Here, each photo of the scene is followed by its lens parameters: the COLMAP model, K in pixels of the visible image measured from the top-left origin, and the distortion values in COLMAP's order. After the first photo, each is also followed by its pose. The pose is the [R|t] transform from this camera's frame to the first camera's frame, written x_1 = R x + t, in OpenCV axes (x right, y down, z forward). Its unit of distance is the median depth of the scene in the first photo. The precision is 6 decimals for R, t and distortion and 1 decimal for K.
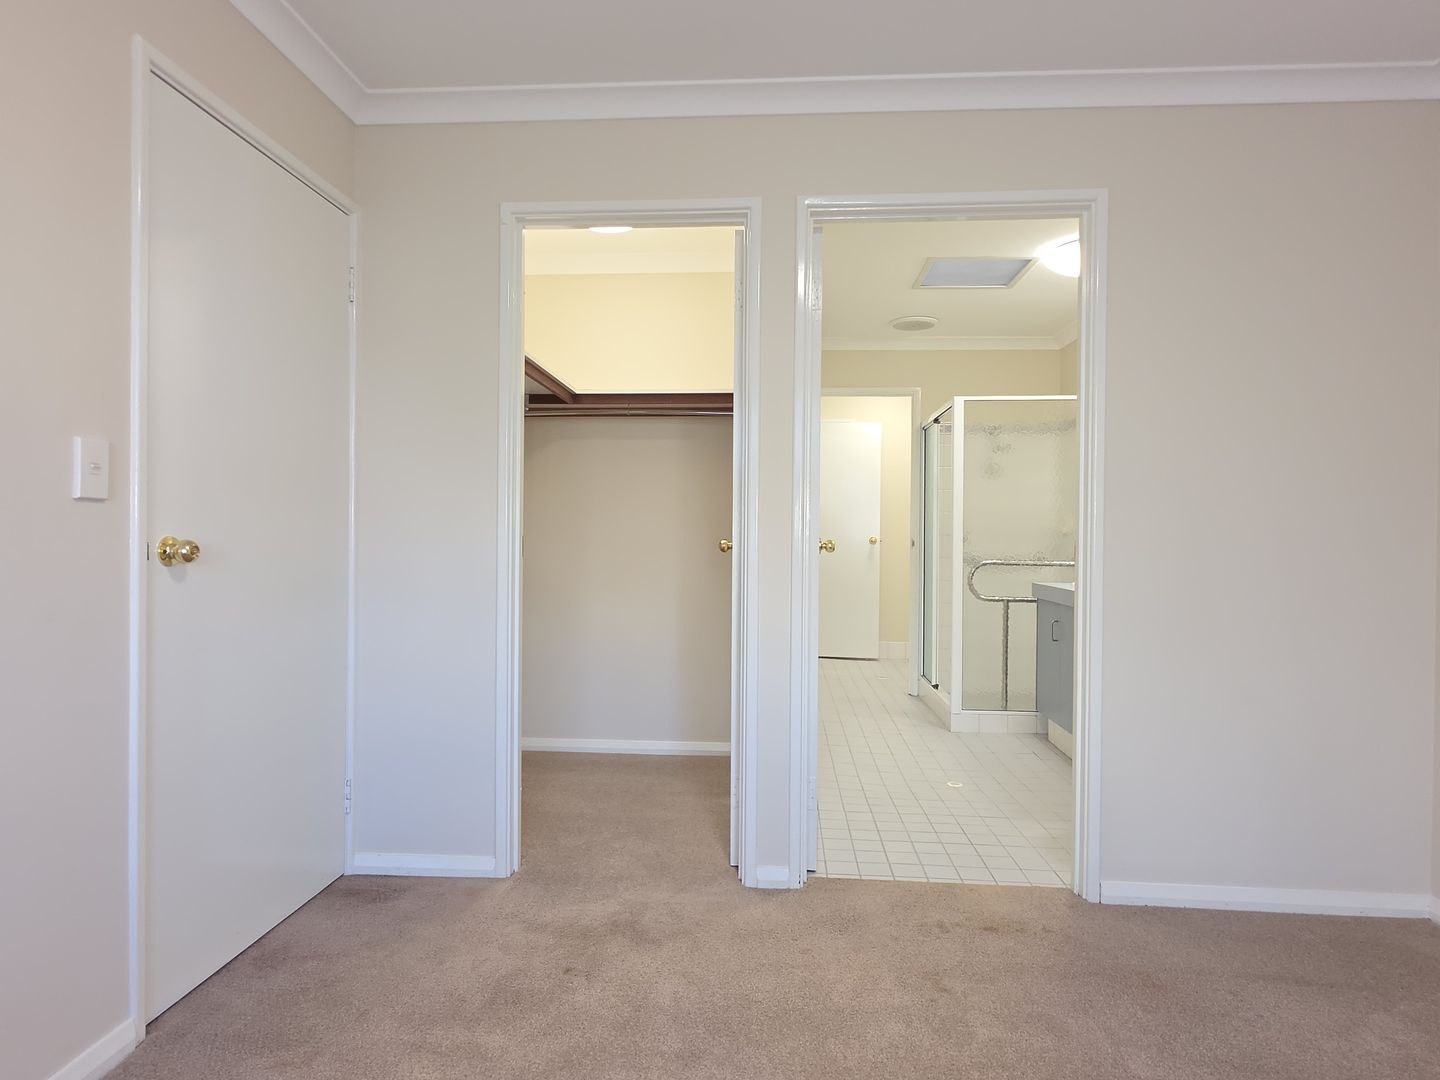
lens RADIAL K [[837.0, 0, 727.7], [0, 837.0, 534.7], [0, 0, 1]] dist [0.019414, 0.000025]
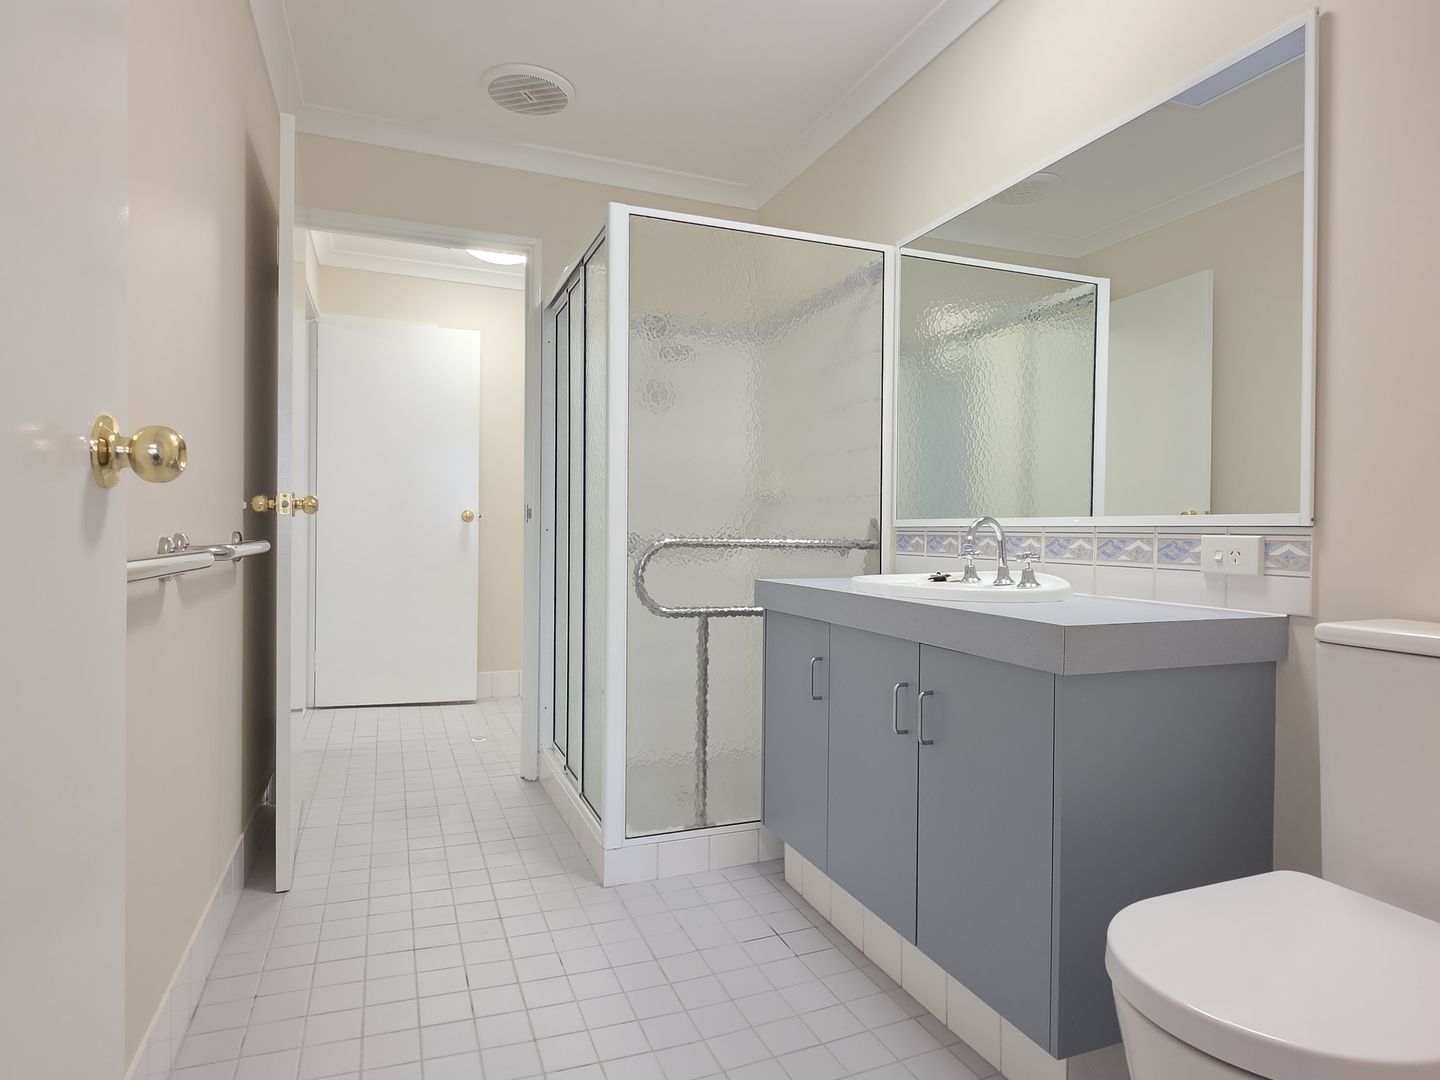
lens RADIAL K [[837.0, 0, 727.7], [0, 837.0, 534.7], [0, 0, 1]] dist [0.019414, 0.000025]
pose [[0.902878, -0.002754, 0.429888, 0.118991], [-0.000398, 0.999974, 0.007242, 0.024738], [-0.429897, -0.006710, 0.902853, 0.518024]]
